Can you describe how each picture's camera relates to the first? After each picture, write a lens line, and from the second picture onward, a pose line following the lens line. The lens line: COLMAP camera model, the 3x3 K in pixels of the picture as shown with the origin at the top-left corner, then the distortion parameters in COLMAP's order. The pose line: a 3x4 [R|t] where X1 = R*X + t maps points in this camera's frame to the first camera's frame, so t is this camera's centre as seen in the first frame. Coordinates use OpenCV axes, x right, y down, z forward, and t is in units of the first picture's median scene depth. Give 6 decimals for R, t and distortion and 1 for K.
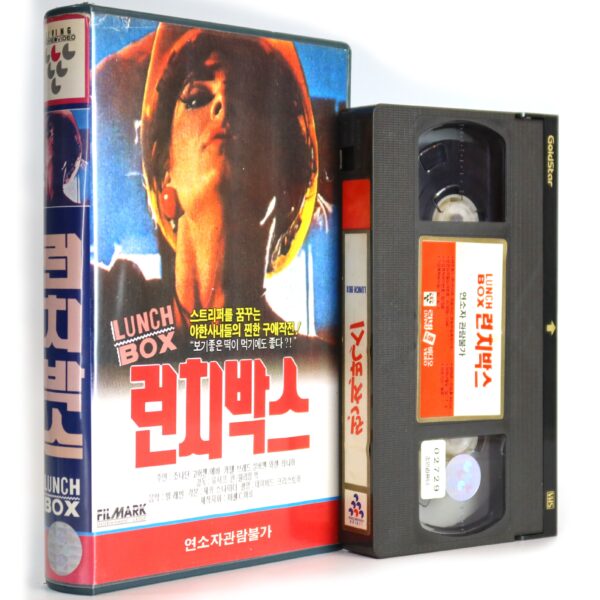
lens RADIAL K [[1650.3, 0, 298.5], [0, 1650.3, 301.6], [0, 0, 1]] dist [0.033800, 0.000000]
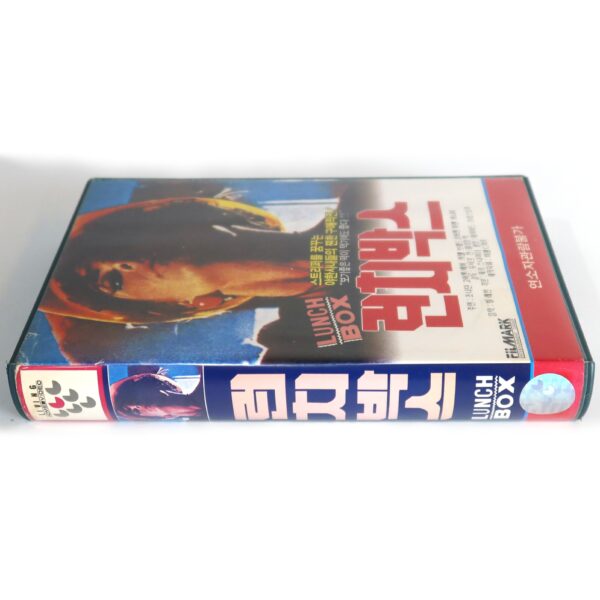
lens RADIAL K [[903.9, 0, 297.4], [0, 903.9, 296.3], [0, 0, 1]] dist [0.024635, 0.000000]
pose [[0.000455, -0.990112, 0.140282, -0.155515], [0.998066, -0.008270, -0.061604, 0.032743], [0.062155, 0.140038, 0.988193, 0.432324]]
